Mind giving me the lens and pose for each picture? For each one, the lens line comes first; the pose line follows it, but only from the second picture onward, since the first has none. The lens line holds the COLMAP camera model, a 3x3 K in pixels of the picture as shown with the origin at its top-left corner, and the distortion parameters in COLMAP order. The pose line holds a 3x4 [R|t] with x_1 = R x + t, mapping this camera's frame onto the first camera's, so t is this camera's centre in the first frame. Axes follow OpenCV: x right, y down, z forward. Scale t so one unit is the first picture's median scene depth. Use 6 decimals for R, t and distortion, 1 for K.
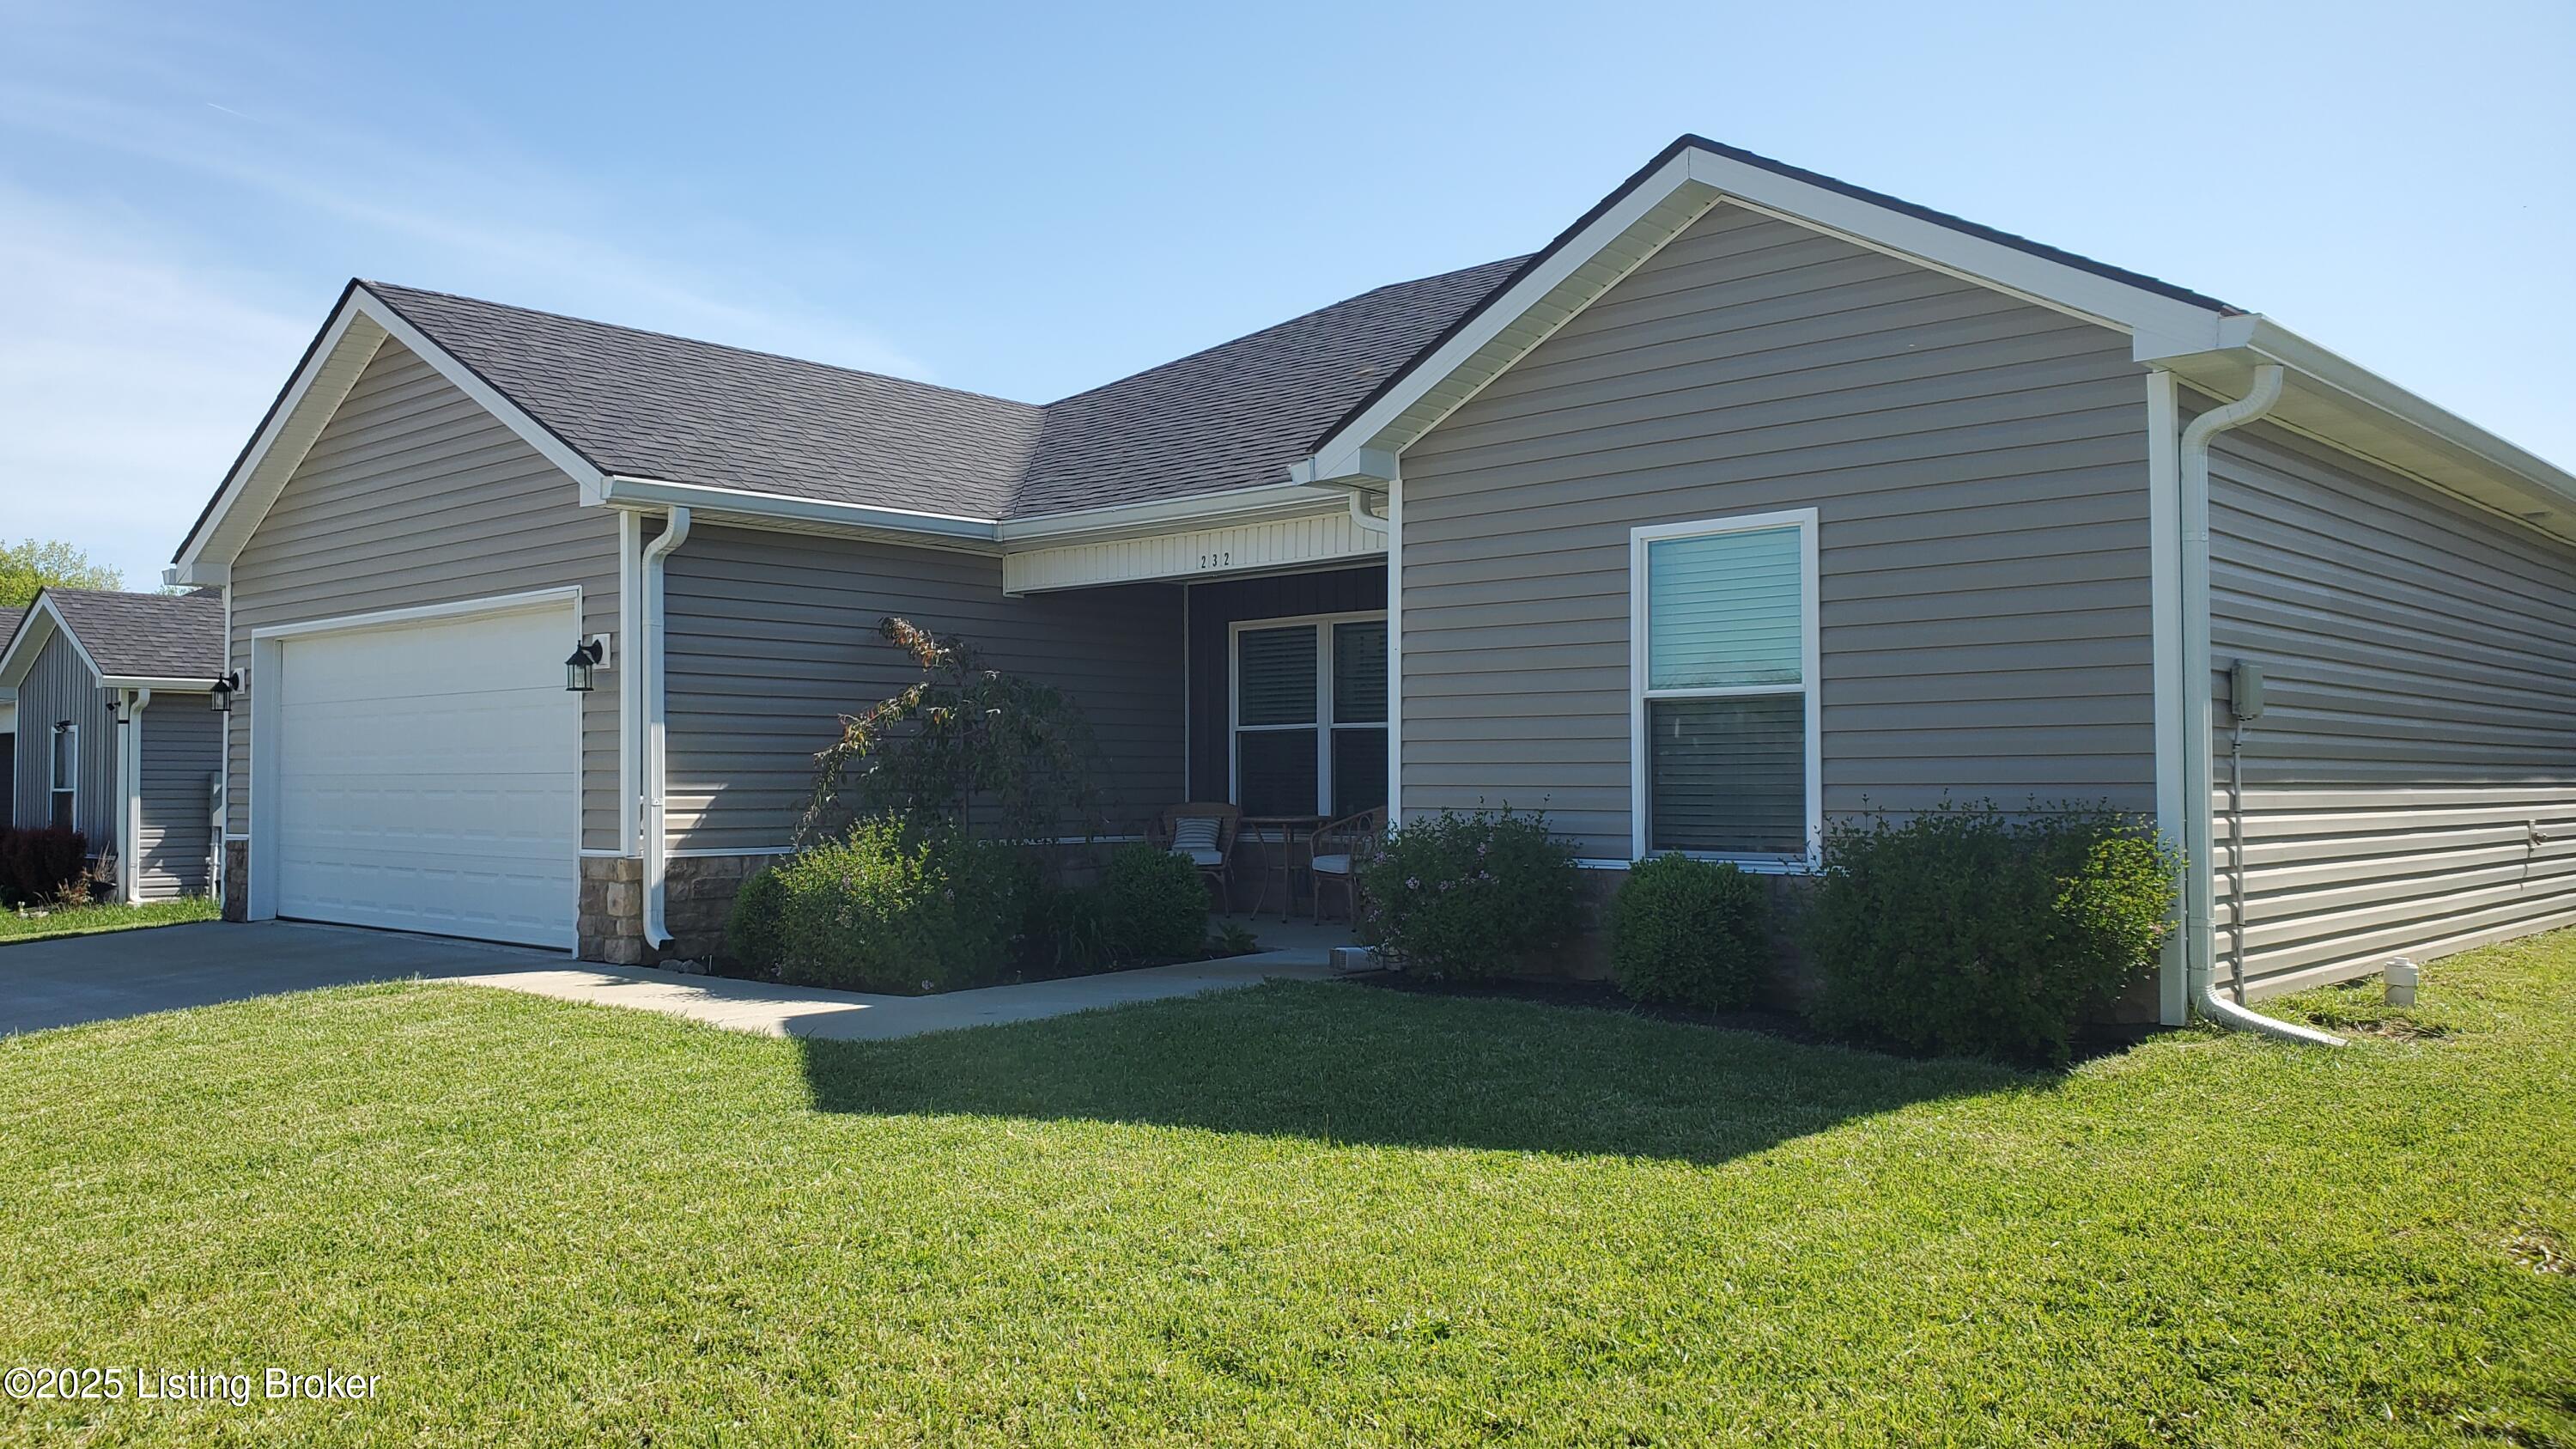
lens RADIAL K [[2015.4, 0, 1288.0], [0, 2015.4, 724.5], [0, 0, 1]] dist [-0.000012, -0.000026]
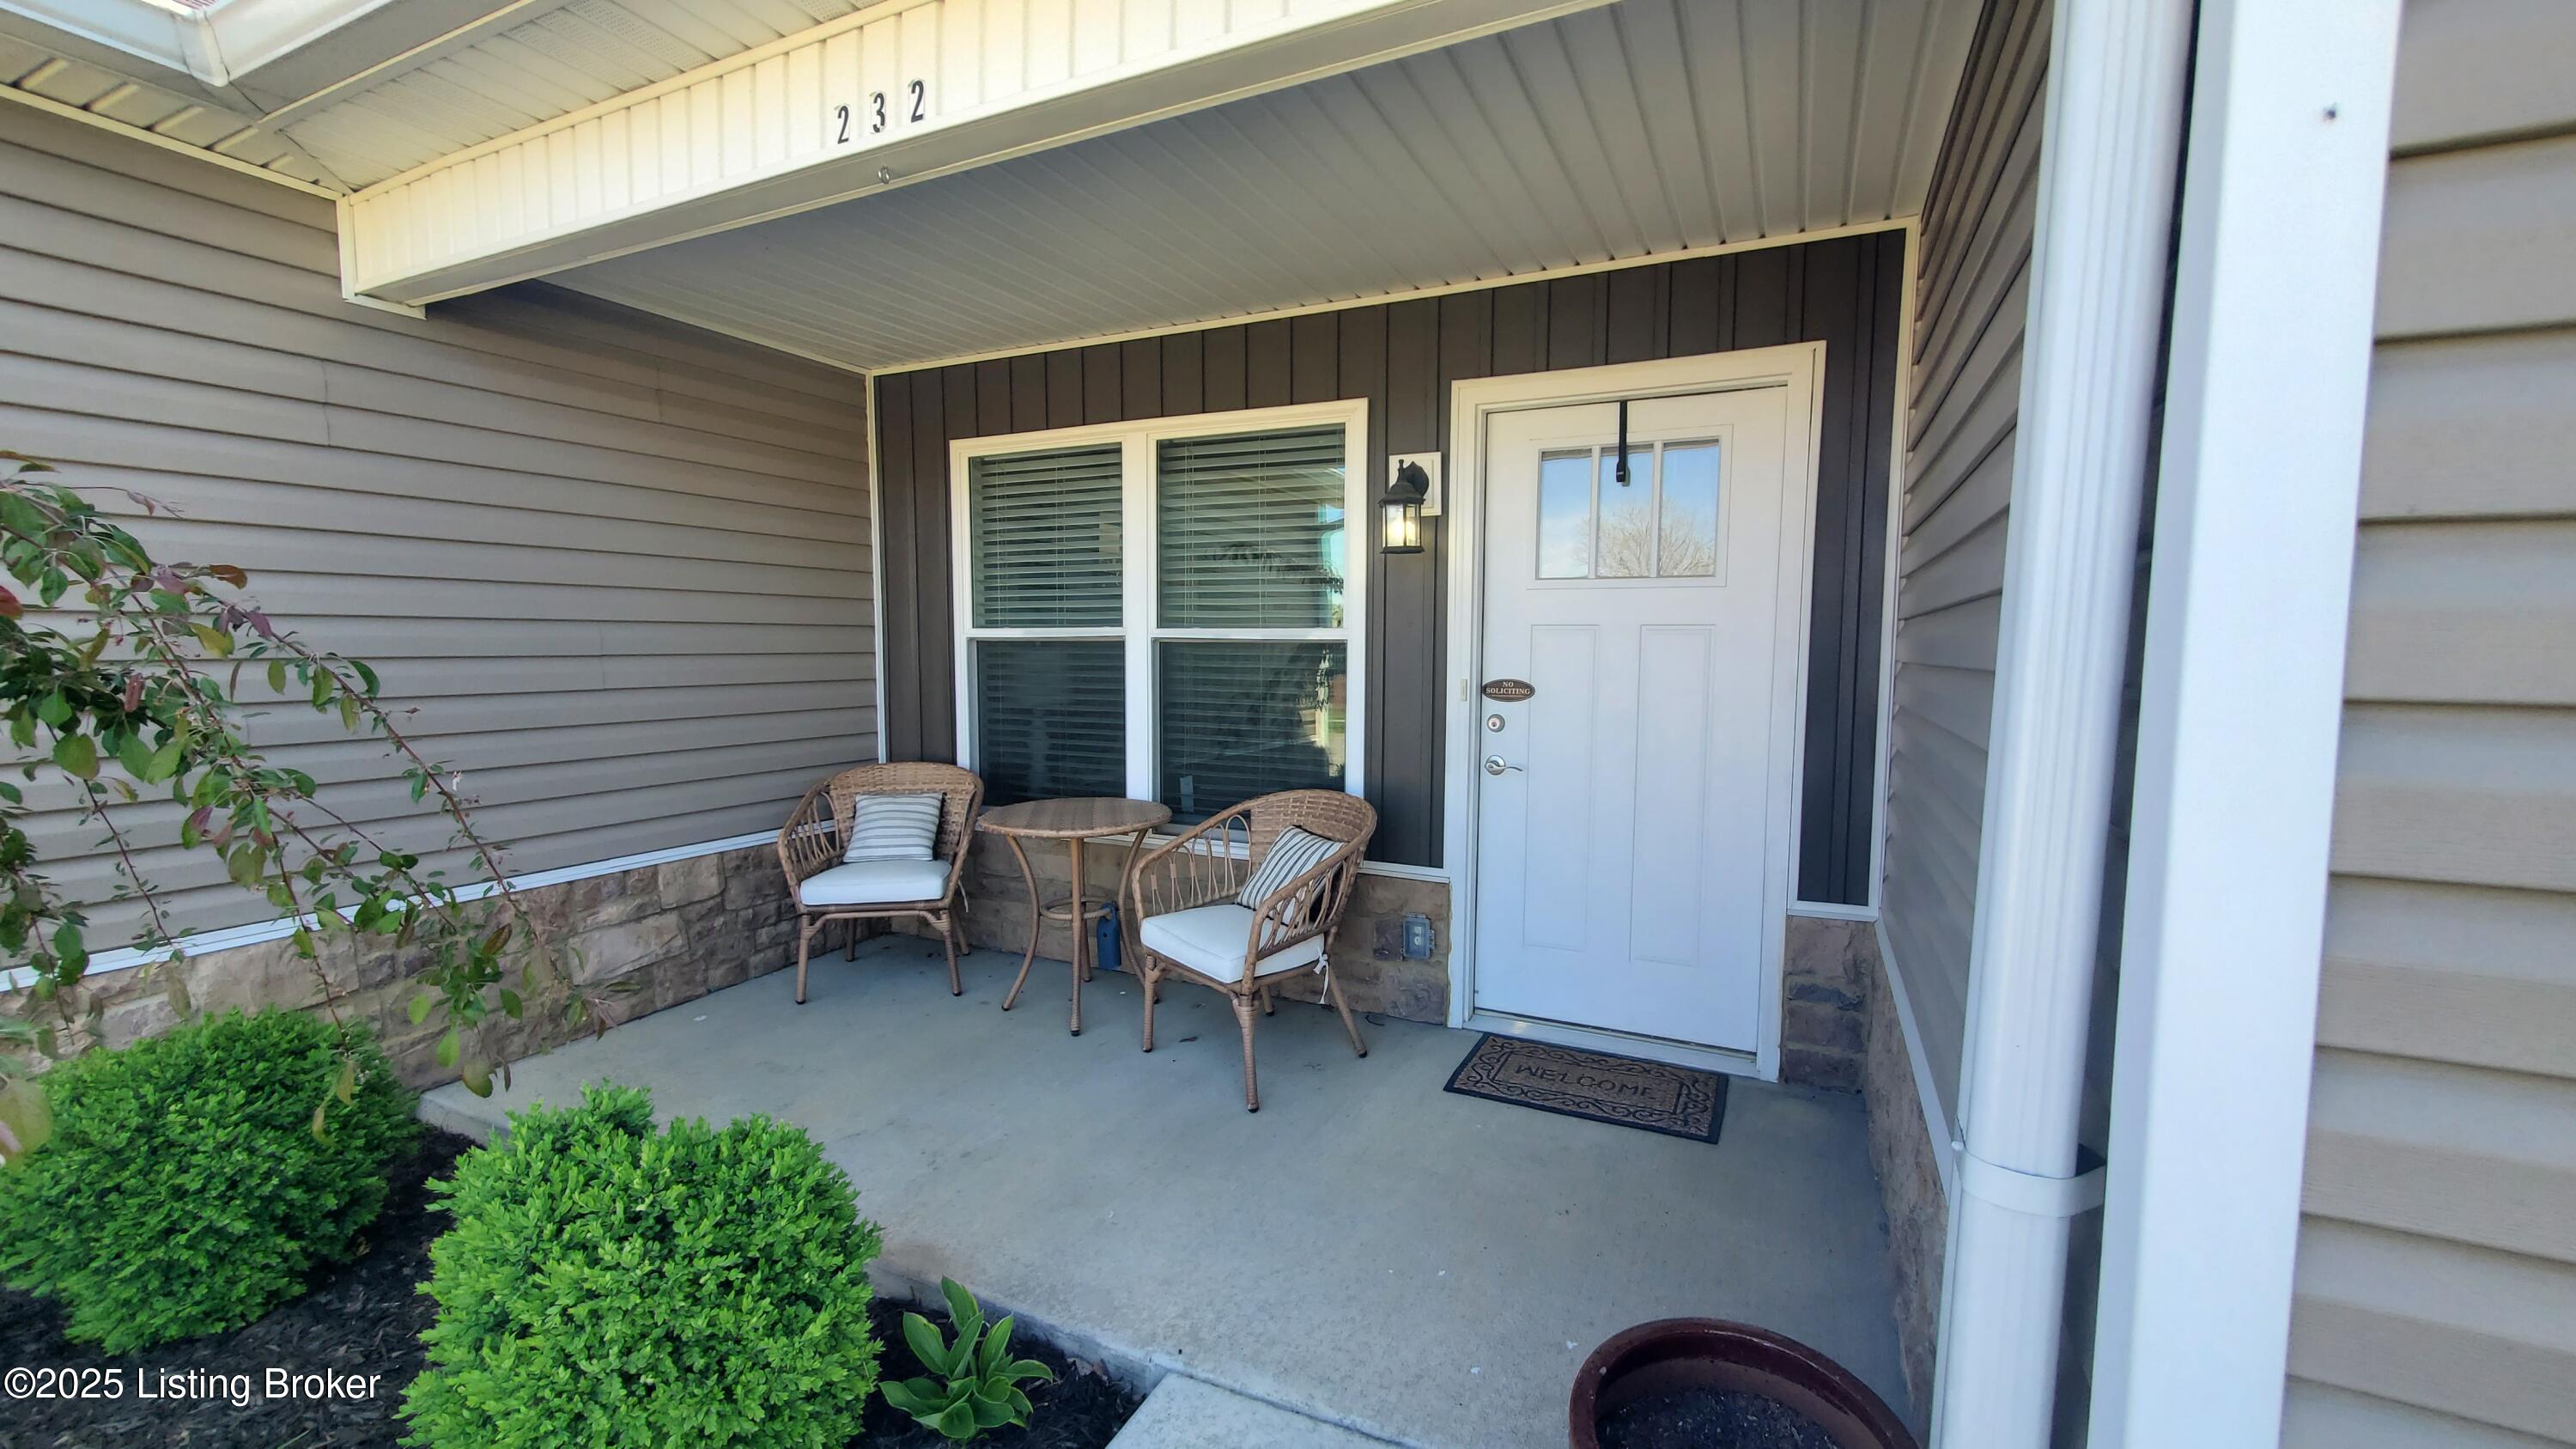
lens RADIAL K [[1008.4, 0, 1288.0], [0, 1008.4, 724.5], [0, 0, 1]] dist [0.001884, 0.000055]
pose [[0.962247, -0.011995, 0.271913, -0.016602], [-0.018062, 0.994012, 0.107768, -0.005442], [-0.271578, -0.108611, 0.956268, 0.711507]]
